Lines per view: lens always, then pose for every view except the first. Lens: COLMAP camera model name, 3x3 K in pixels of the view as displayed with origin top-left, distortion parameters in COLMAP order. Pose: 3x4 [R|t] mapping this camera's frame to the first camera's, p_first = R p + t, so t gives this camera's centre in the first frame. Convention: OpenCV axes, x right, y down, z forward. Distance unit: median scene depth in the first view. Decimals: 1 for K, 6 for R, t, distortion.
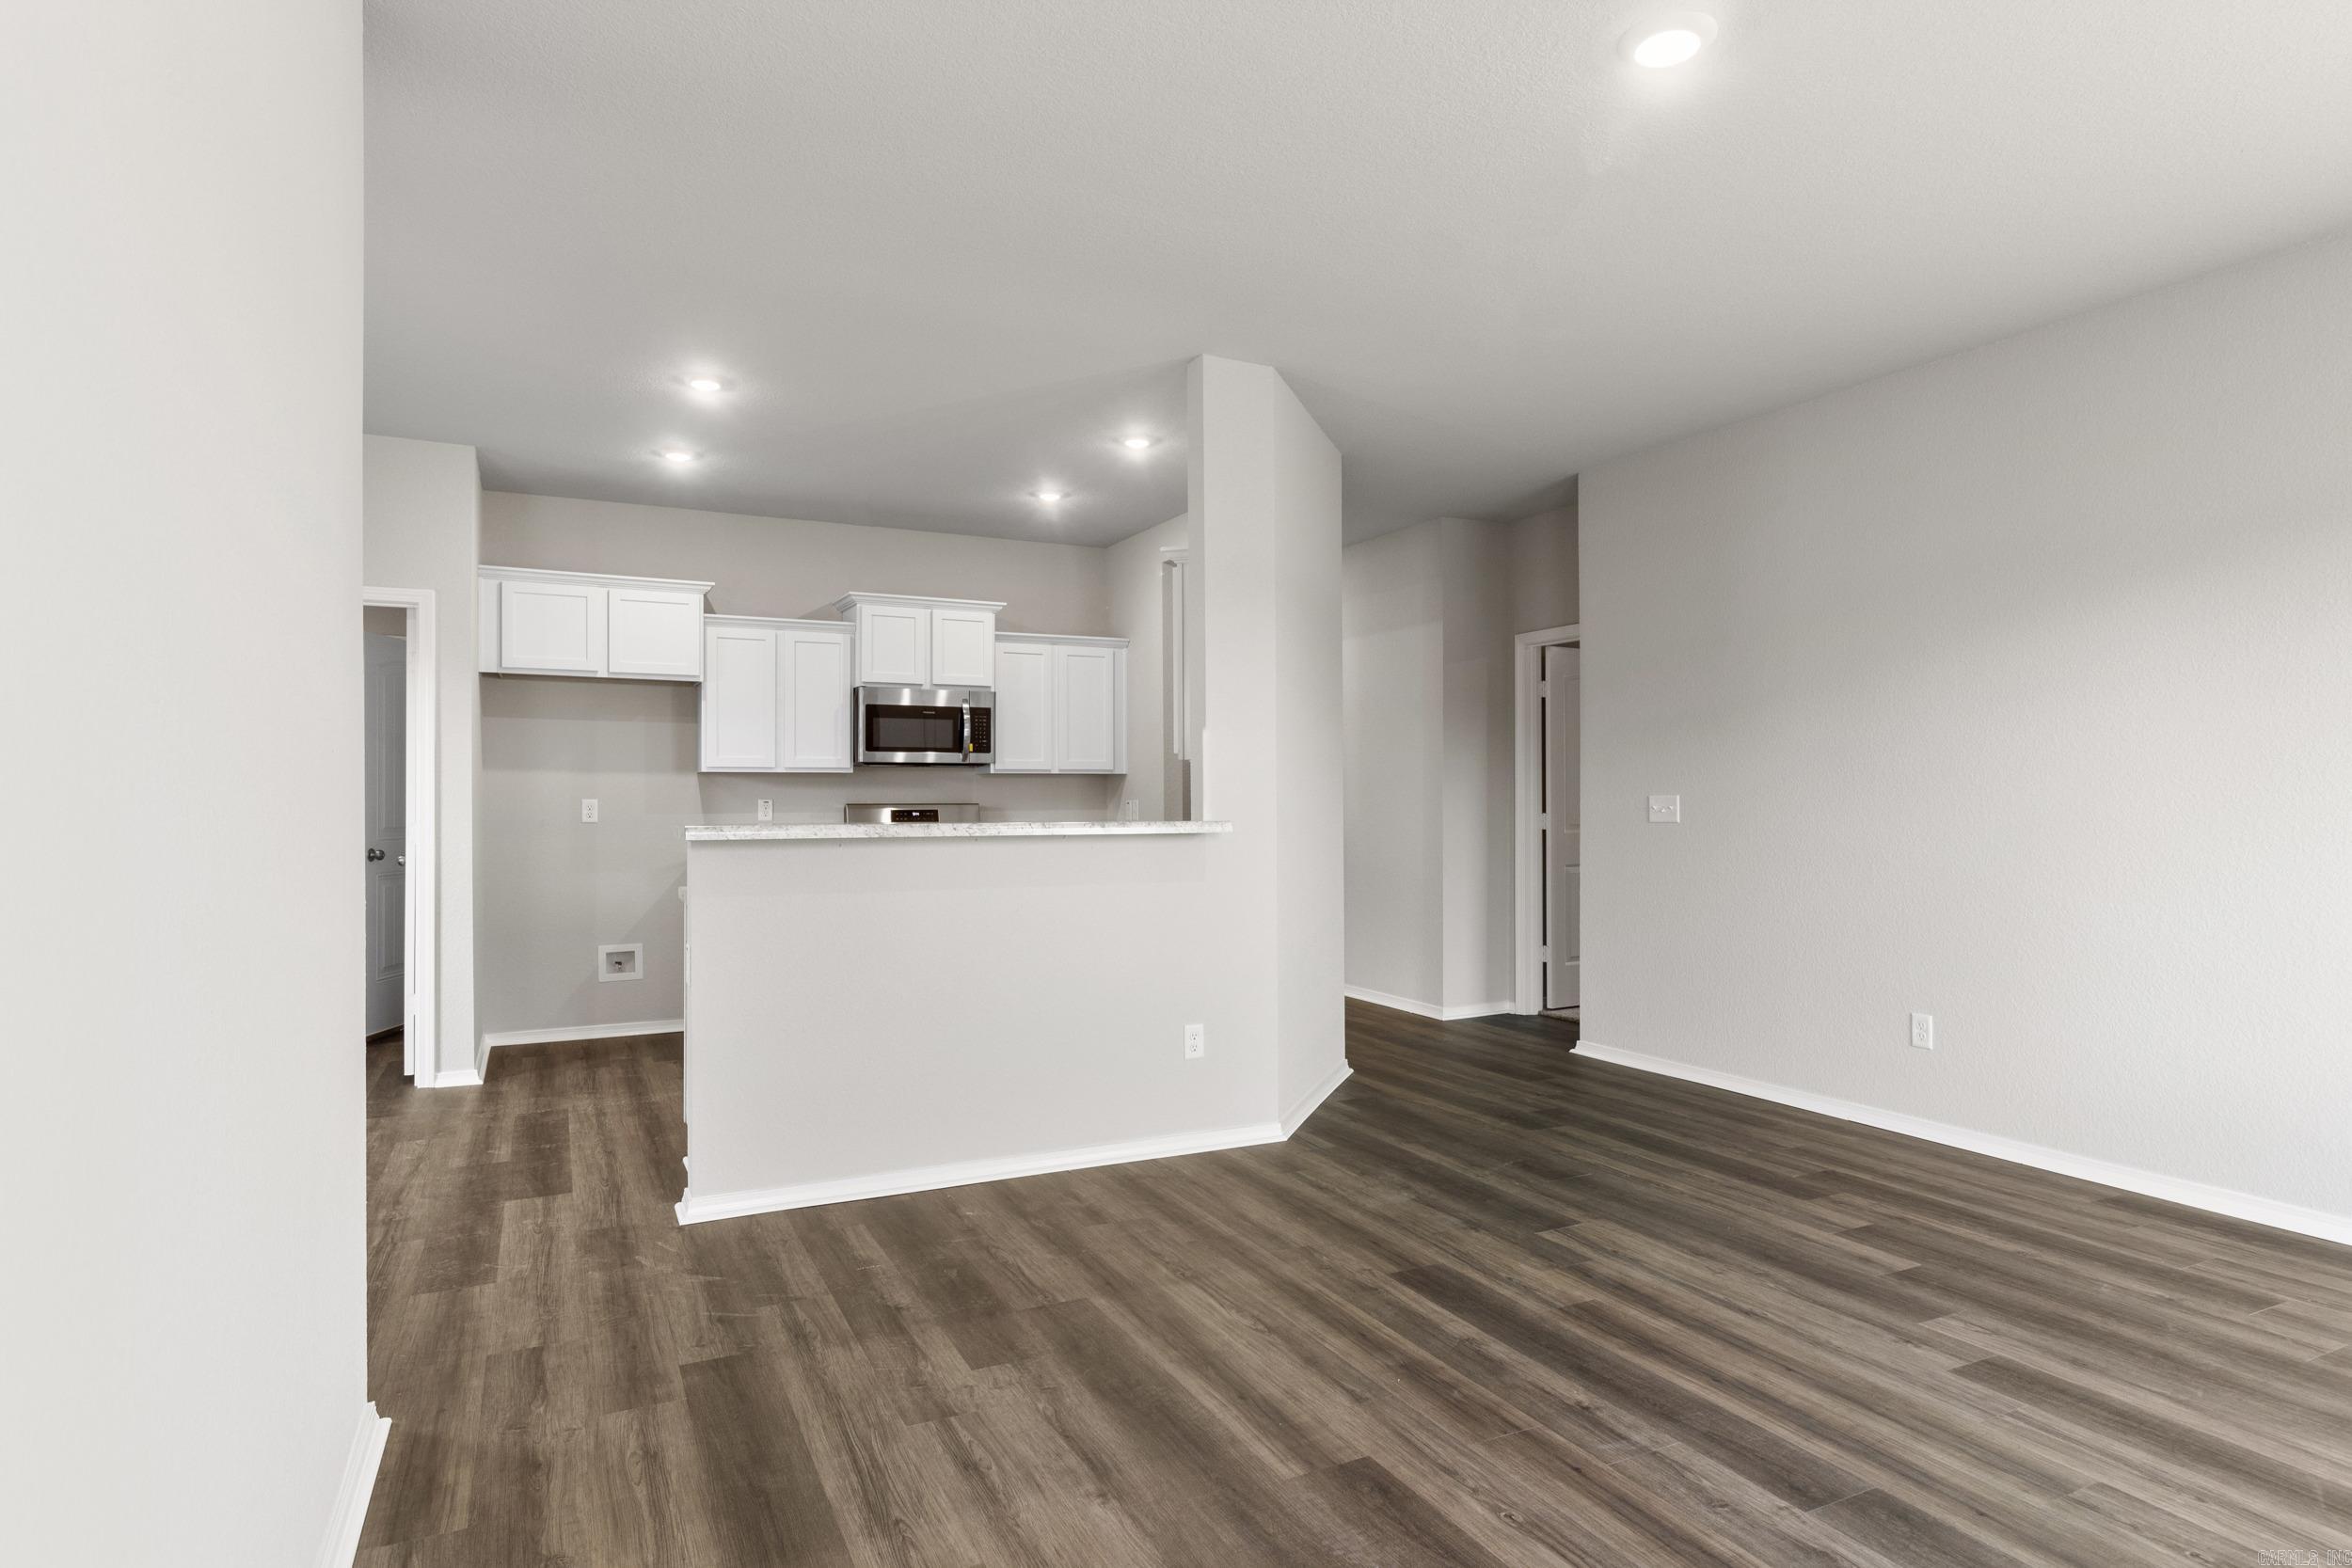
lens RADIAL K [[1268.4, 0, 1181.9], [0, 1268.4, 789.0], [0, 0, 1]] dist [0.000461, 0.001330]
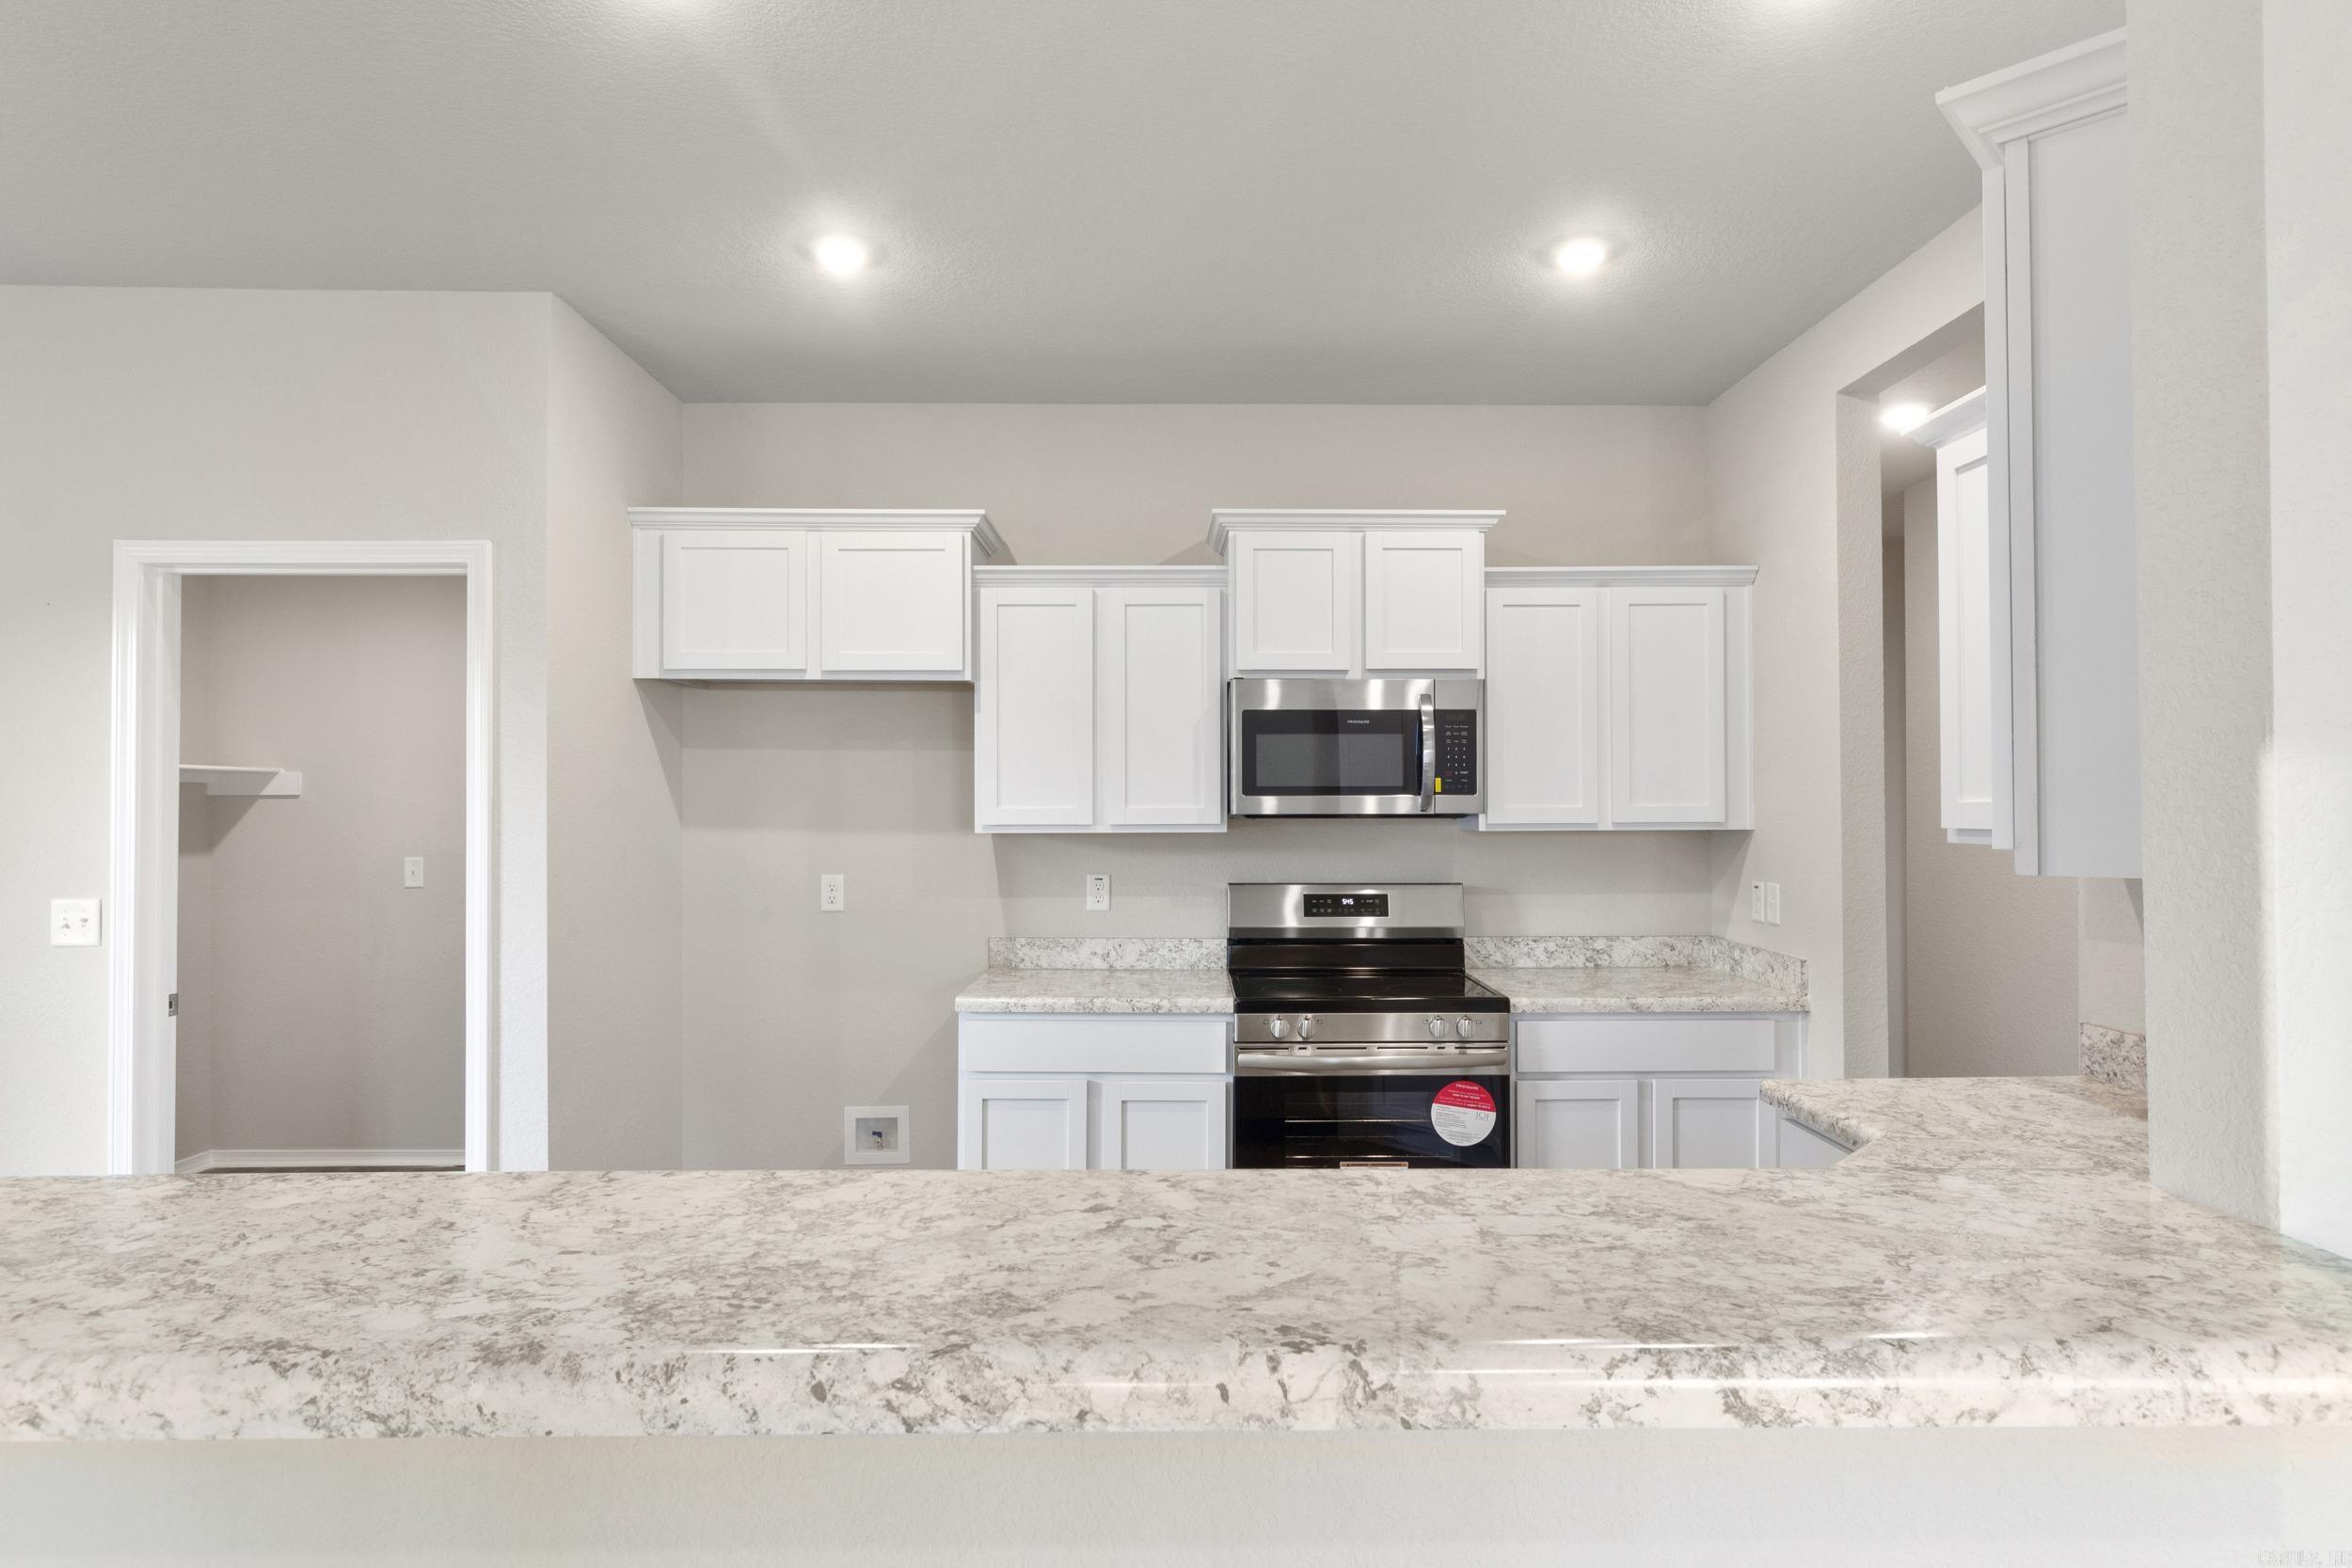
lens RADIAL K [[1268.4, 0, 1189.3], [0, 1268.4, 789.2], [0, 0, 1]] dist [0.000461, 0.001330]
pose [[0.902611, -0.006246, -0.430412, -0.048969], [0.003549, 0.999969, -0.007069, -0.043962], [0.430443, 0.004854, 0.902605, 0.755284]]
